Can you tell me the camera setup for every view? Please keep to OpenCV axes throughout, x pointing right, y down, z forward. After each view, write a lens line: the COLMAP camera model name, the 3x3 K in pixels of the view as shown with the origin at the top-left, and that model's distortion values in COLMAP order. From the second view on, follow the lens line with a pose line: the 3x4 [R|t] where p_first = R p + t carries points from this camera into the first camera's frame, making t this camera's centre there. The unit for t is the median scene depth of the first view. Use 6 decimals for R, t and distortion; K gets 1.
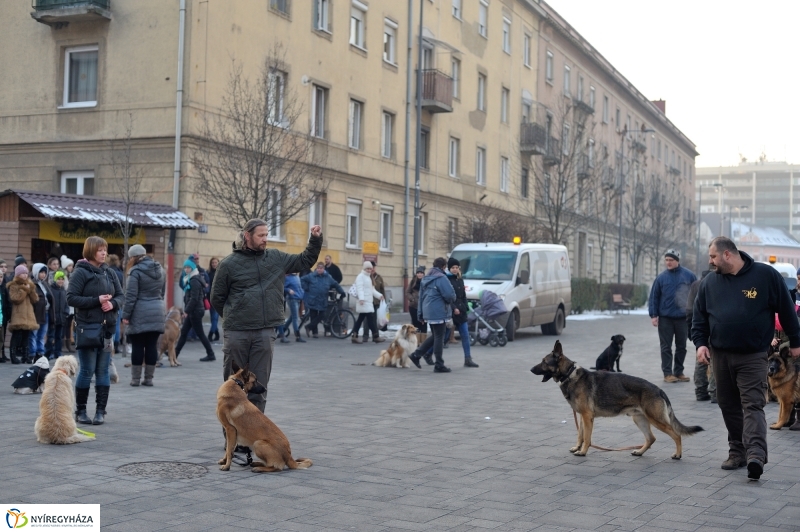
lens RADIAL K [[1157.6, 0, 399.7], [0, 1157.6, 266.5], [0, 0, 1]] dist [-0.018347, 0.000000]
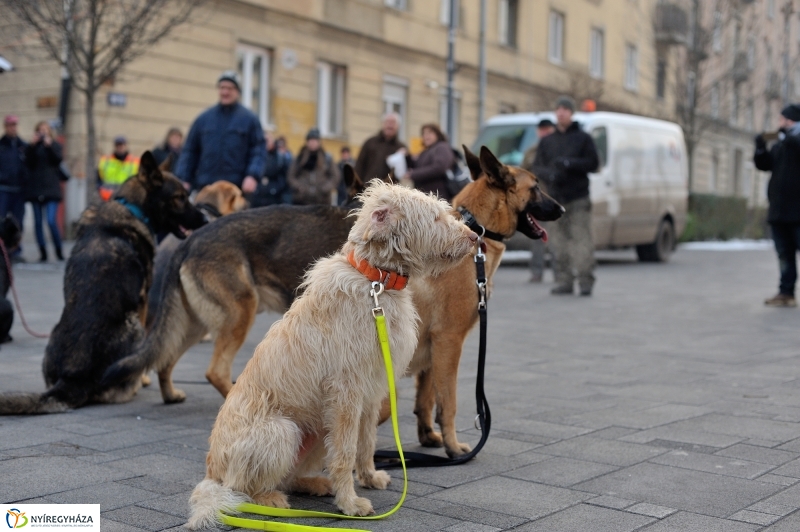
lens RADIAL K [[1157.6, 0, 400.4], [0, 1157.6, 266.4], [0, 0, 1]] dist [-0.018347, 0.000000]
pose [[0.990212, 0.007091, -0.139390, 0.067129], [0.000070, 0.998683, 0.051306, 0.022963], [0.139571, -0.050814, 0.988907, 0.285470]]
